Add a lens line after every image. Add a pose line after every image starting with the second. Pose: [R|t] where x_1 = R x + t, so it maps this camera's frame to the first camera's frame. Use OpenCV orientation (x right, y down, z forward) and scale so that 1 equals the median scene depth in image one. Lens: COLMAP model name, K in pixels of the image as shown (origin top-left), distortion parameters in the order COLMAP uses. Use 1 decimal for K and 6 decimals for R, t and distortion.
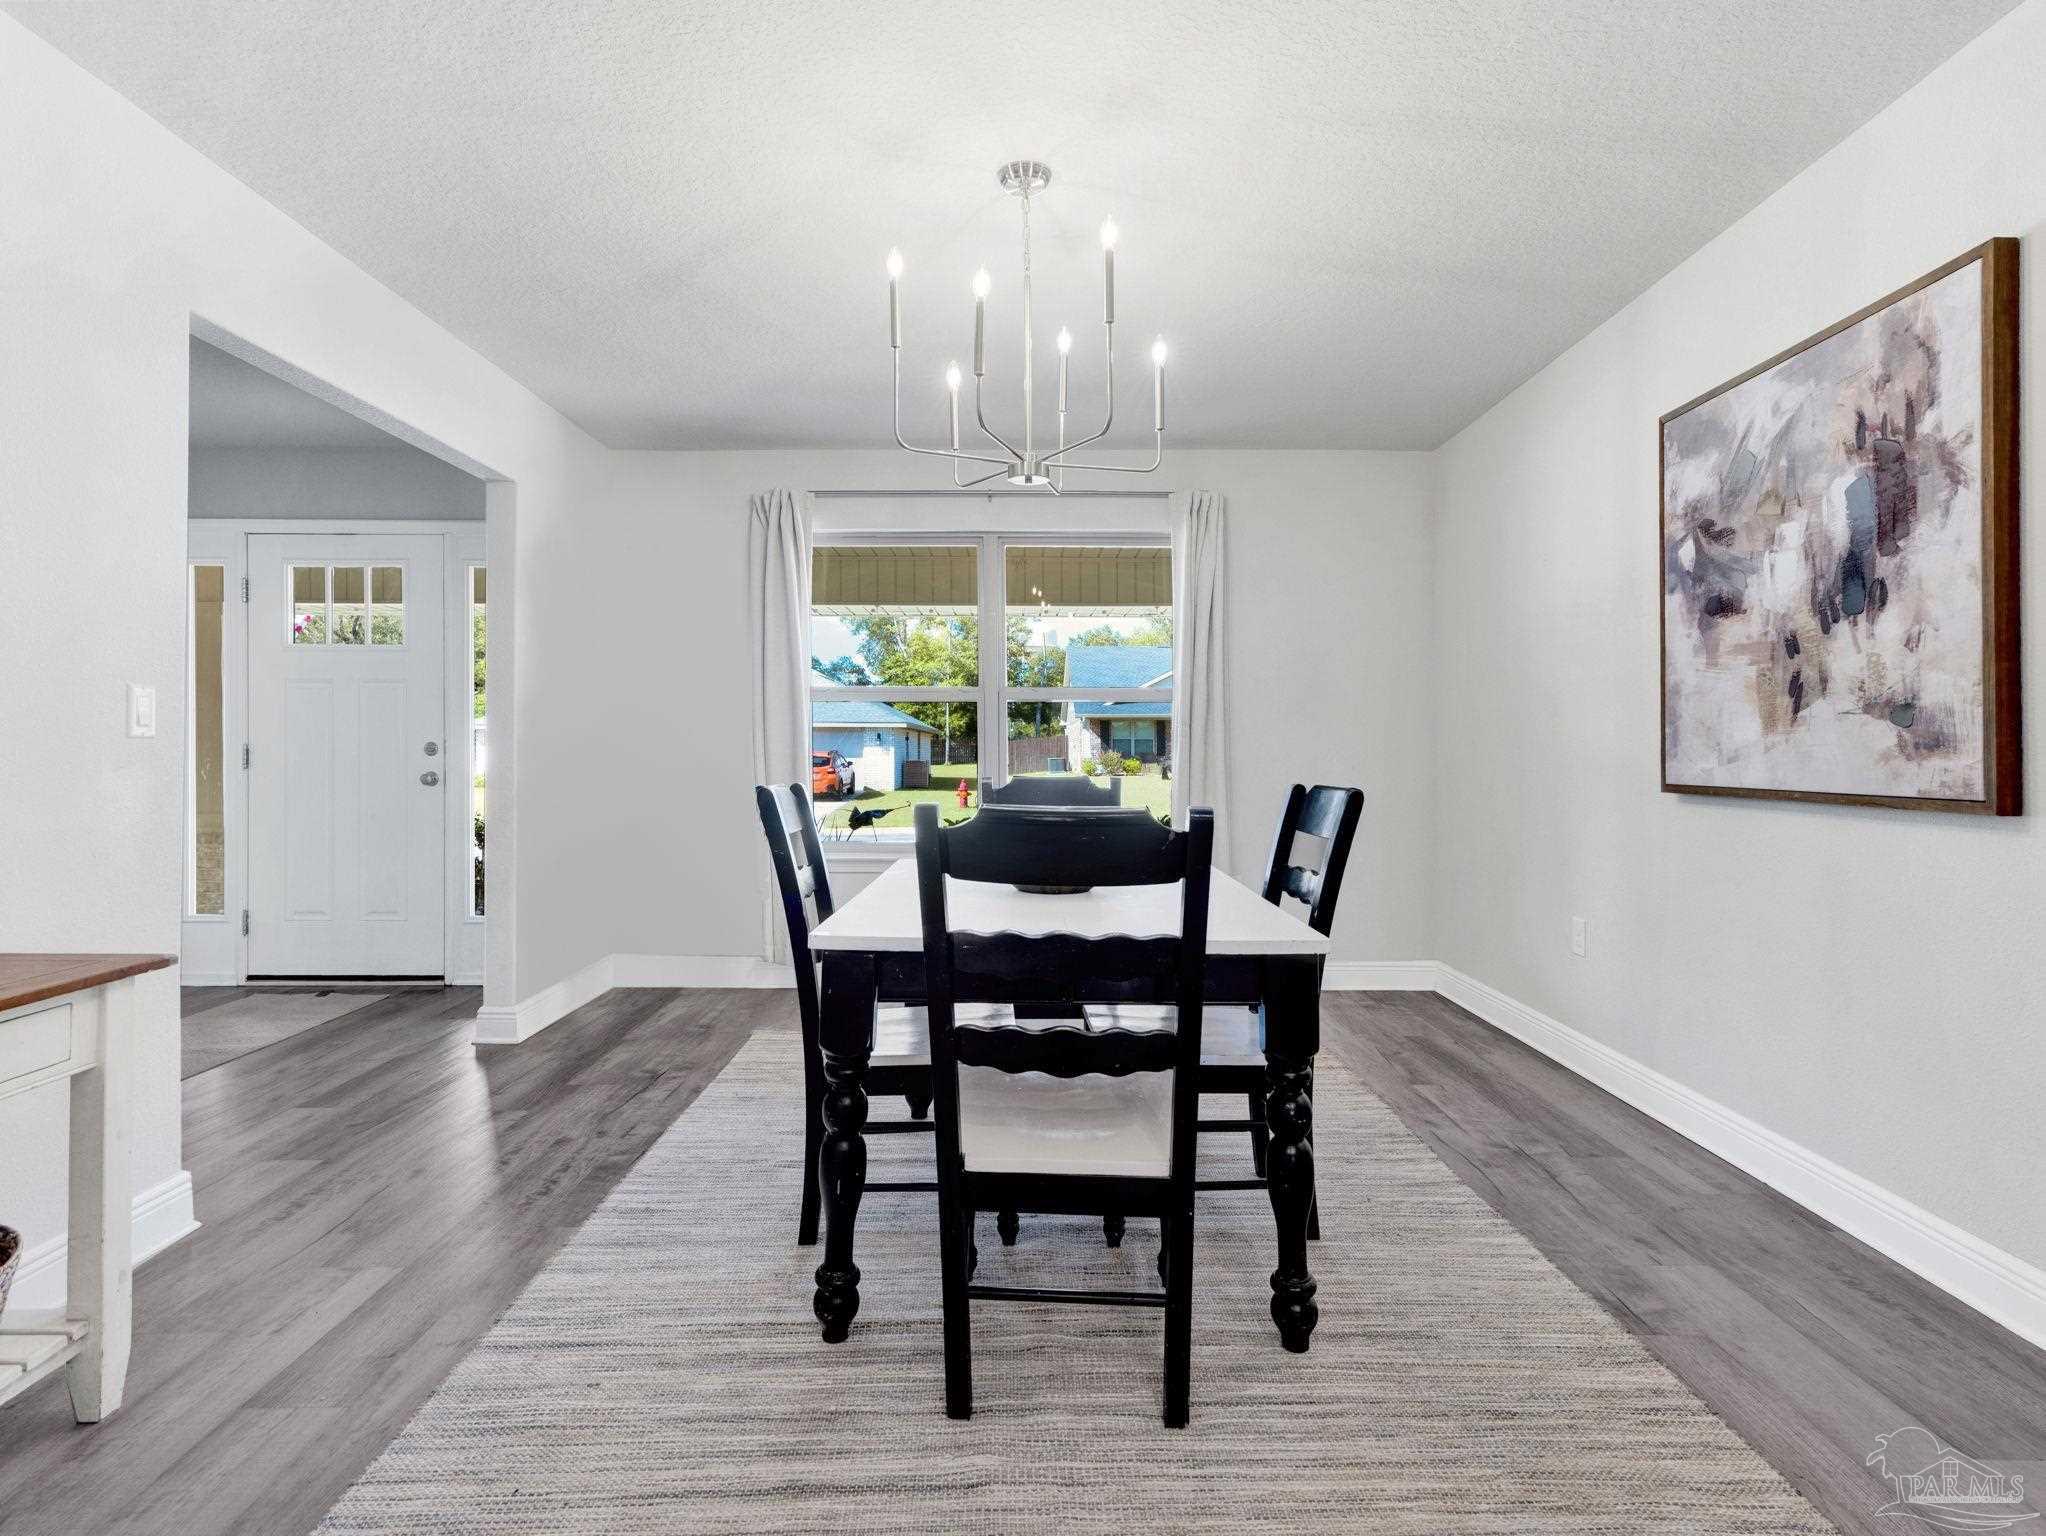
lens RADIAL K [[1069.8, 0, 1030.3], [0, 1069.8, 766.5], [0, 0, 1]] dist [0.006009, 0.000034]
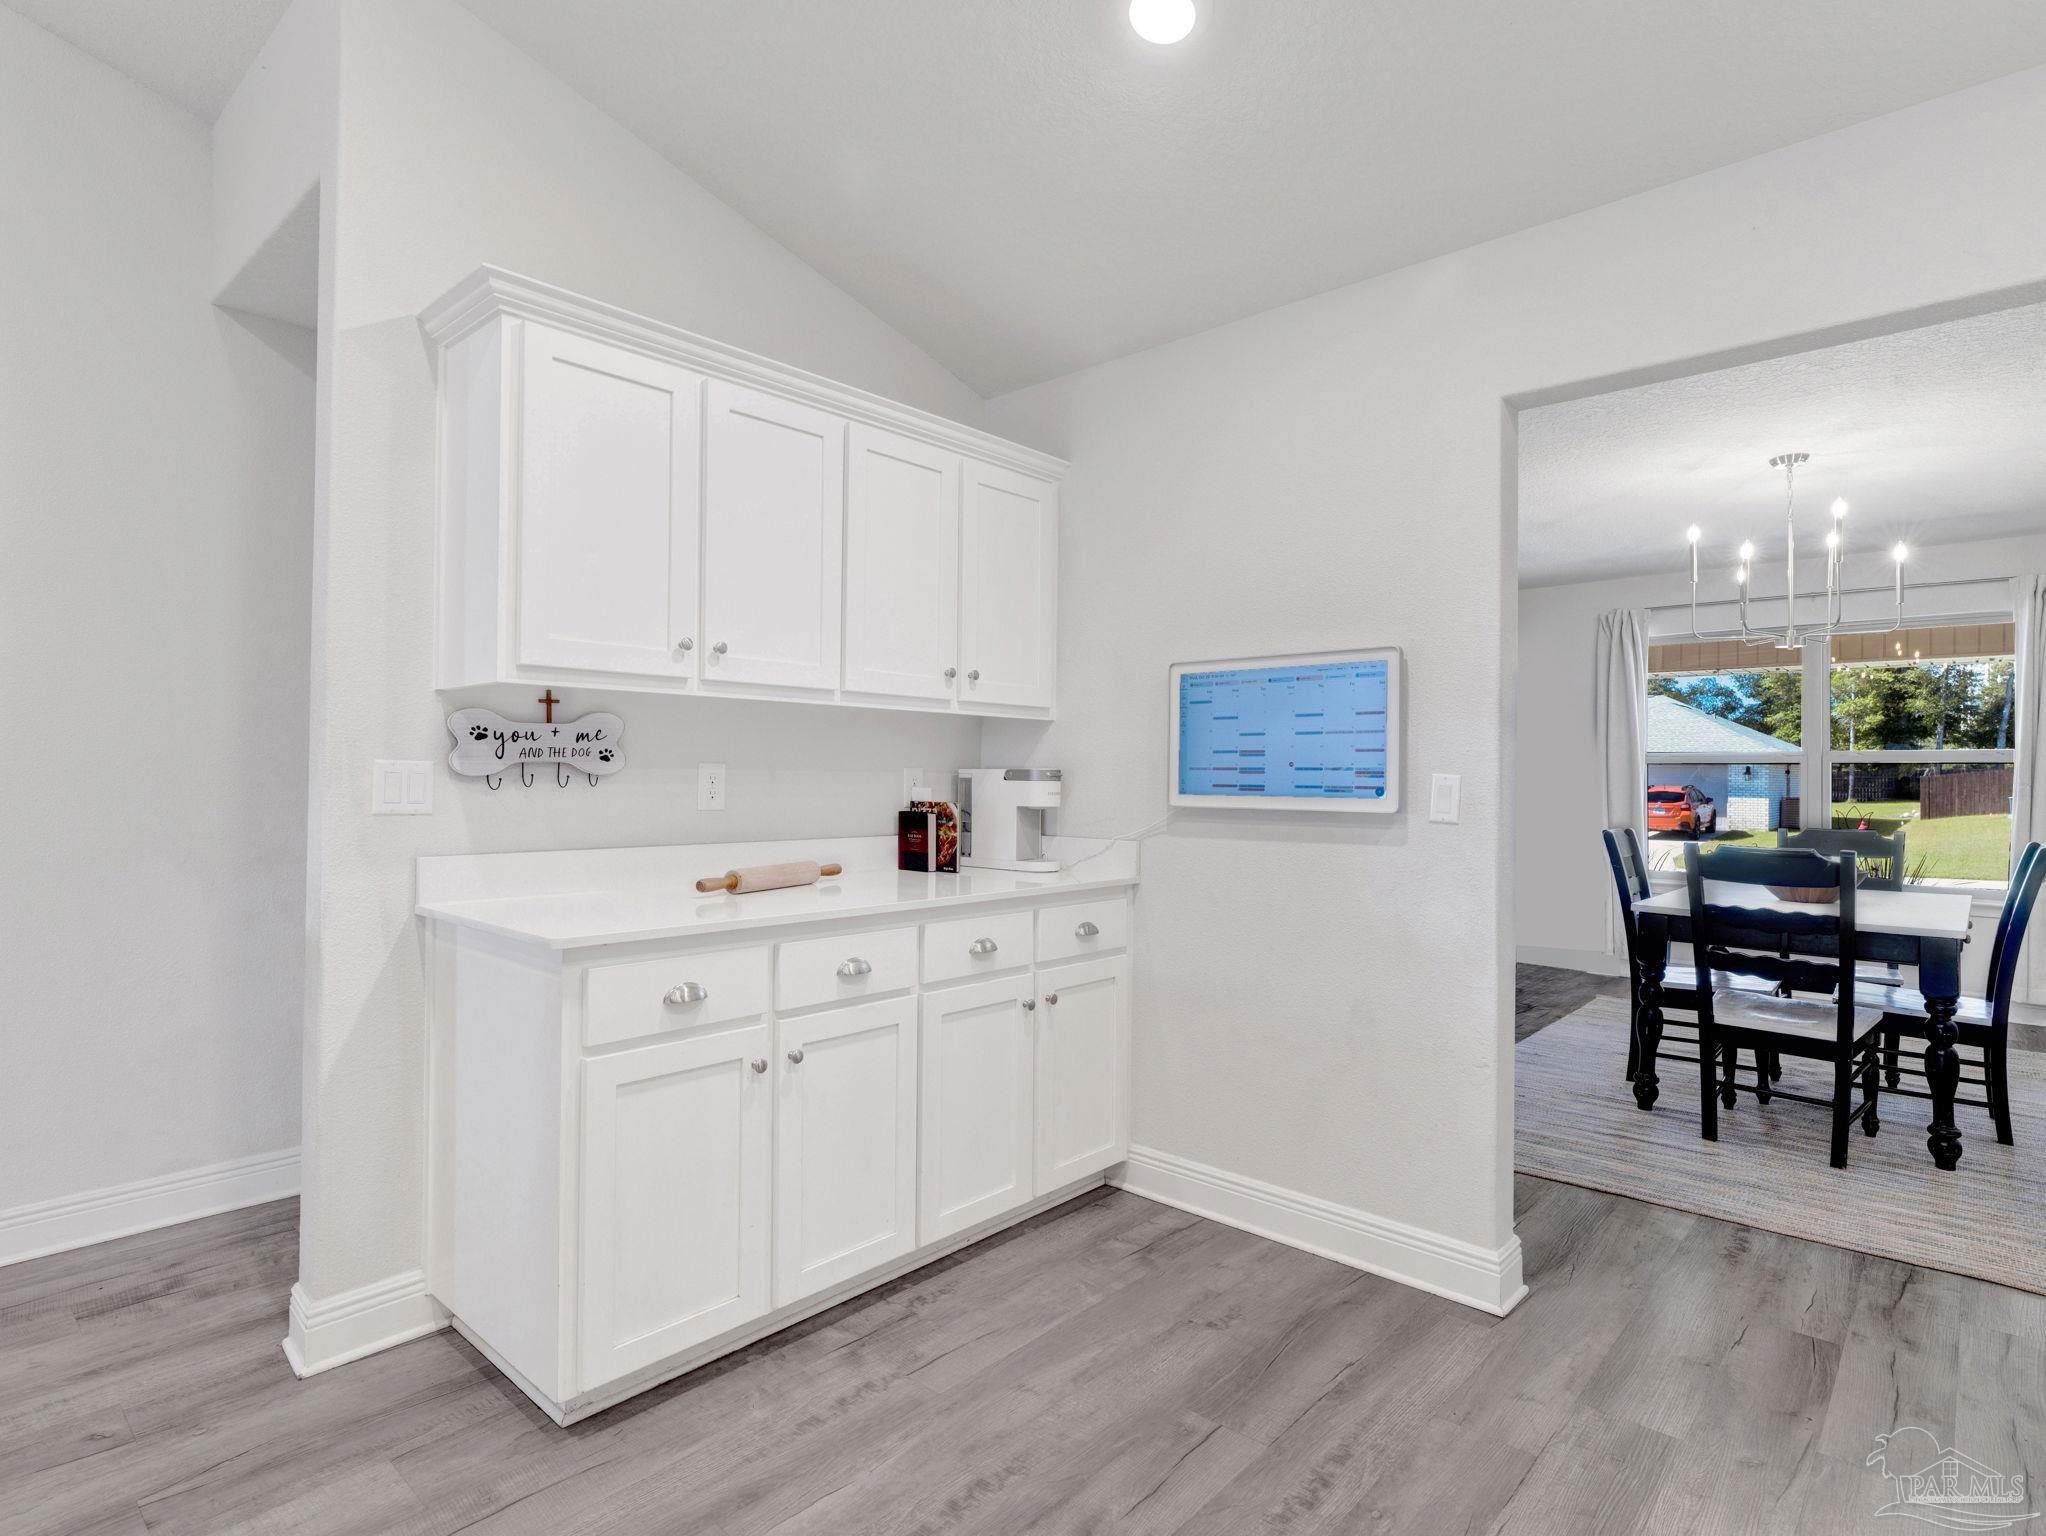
lens RADIAL K [[1069.8, 0, 1030.3], [0, 1069.8, 766.5], [0, 0, 1]] dist [0.006009, 0.000034]
pose [[0.741008, 0.001880, -0.671494, 0.243695], [-0.019894, 0.999619, -0.019154, -0.034590], [0.671202, 0.027552, 0.740763, -0.995248]]
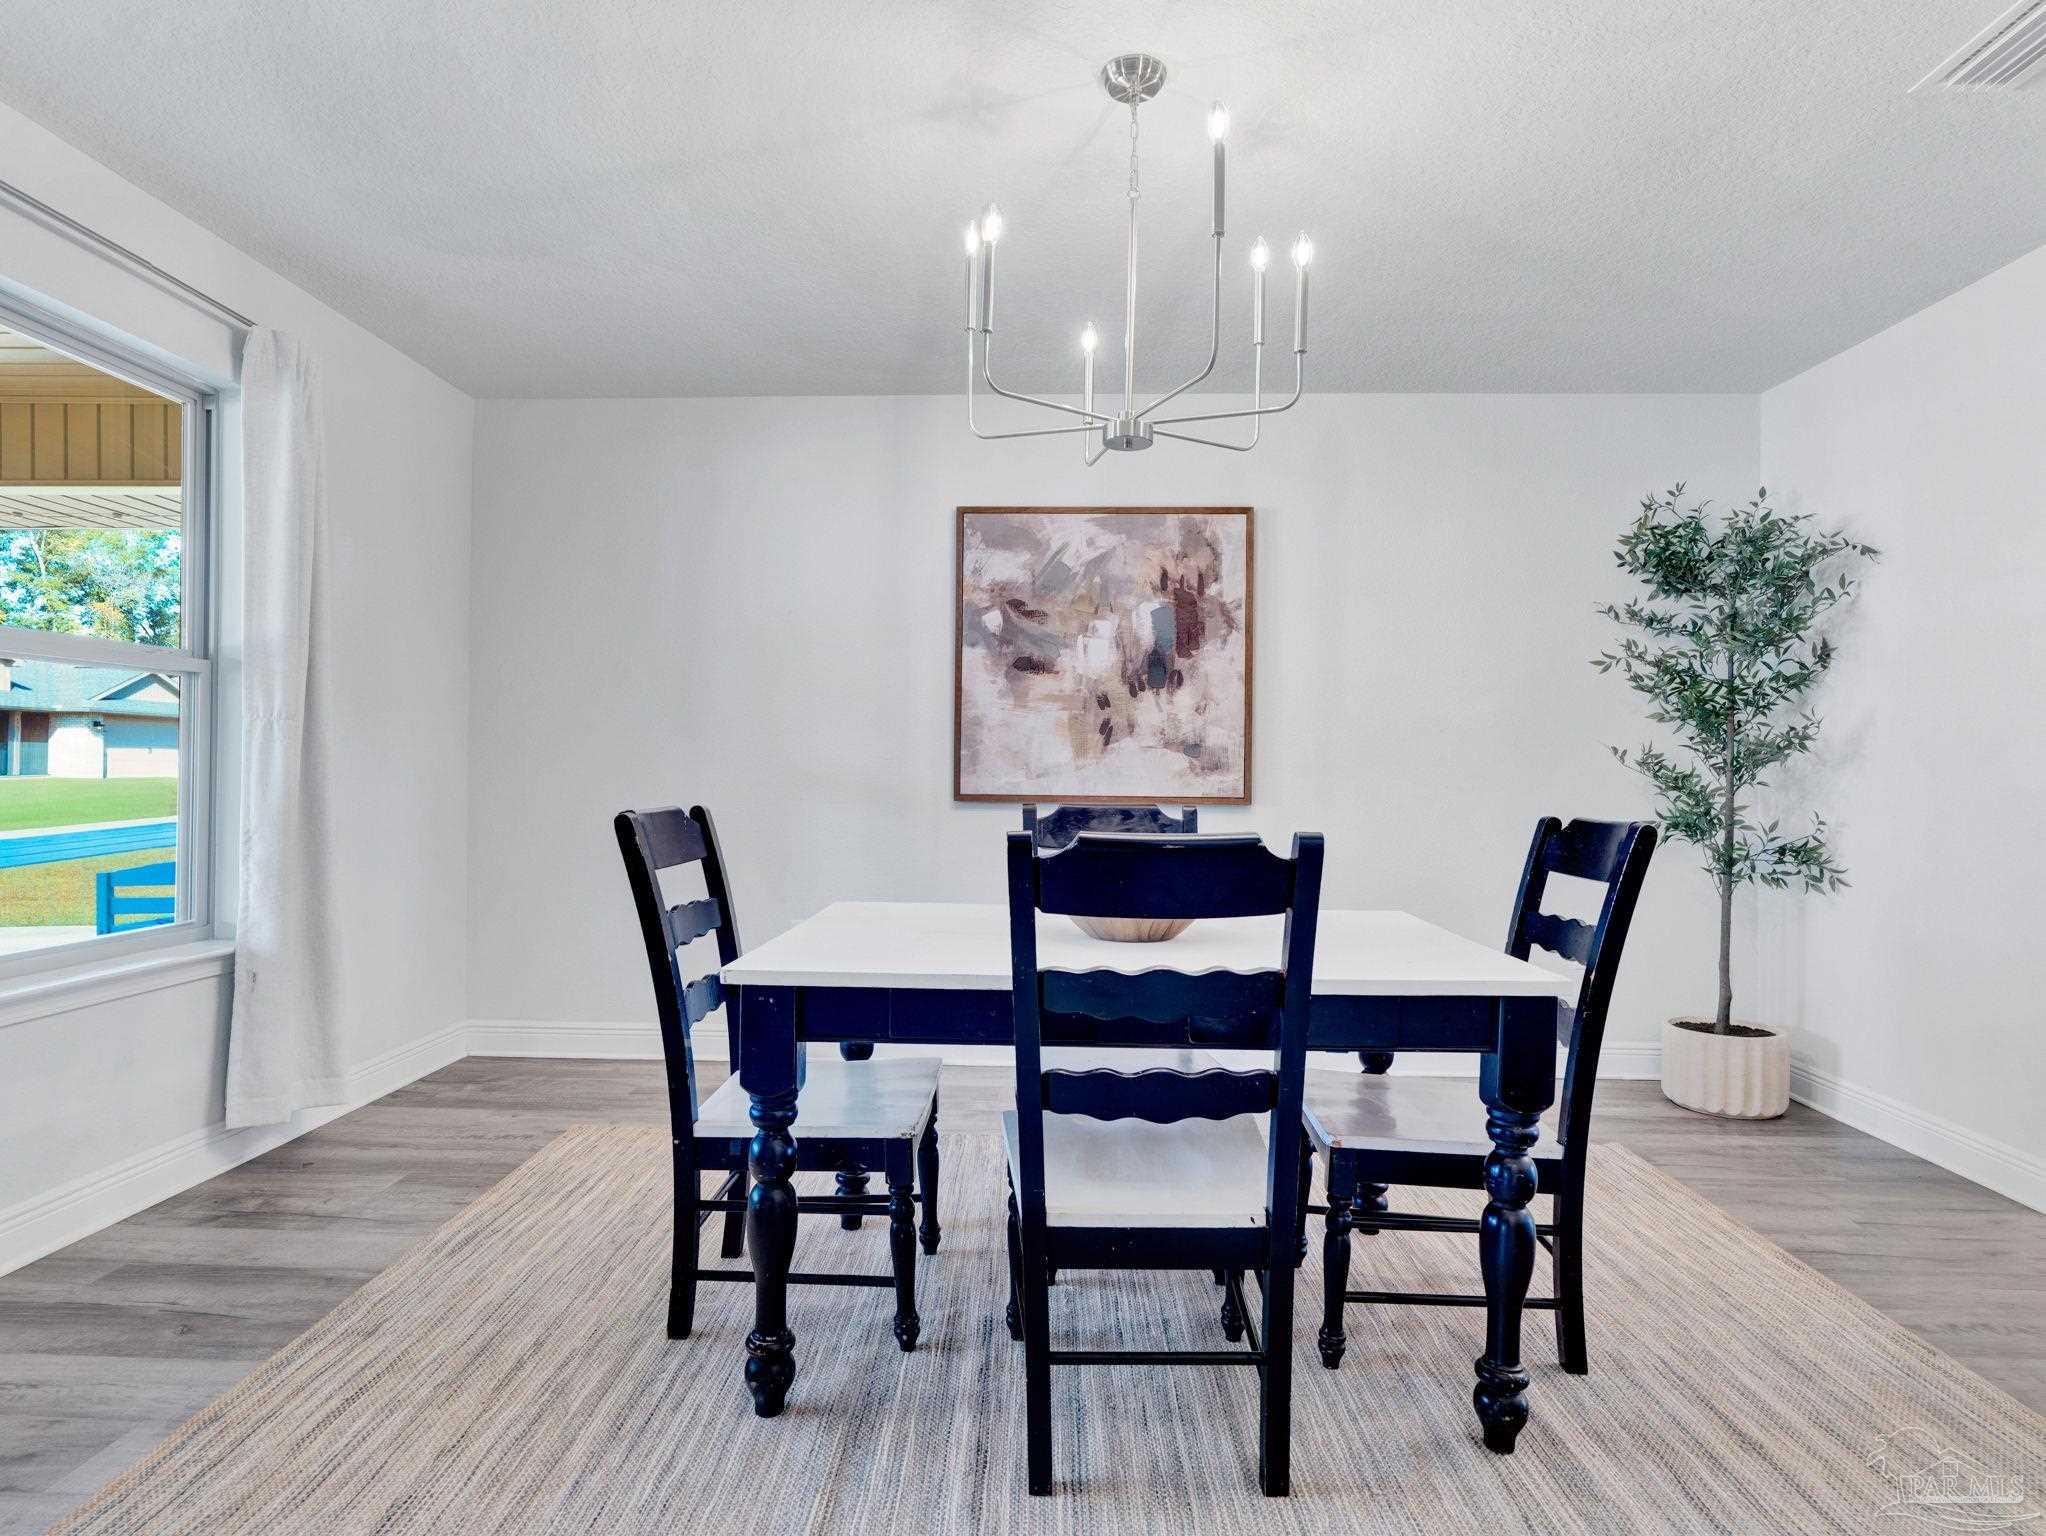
lens RADIAL K [[1098.1, 0, 1023.0], [0, 1098.1, 768.0], [0, 0, 1]] dist [-0.013074, -0.000986]
pose [[0.035937, -0.002699, 0.999350, -0.863252], [0.003925, 0.999989, 0.002559, -0.021621], [-0.999346, 0.003831, 0.035947, 1.058946]]
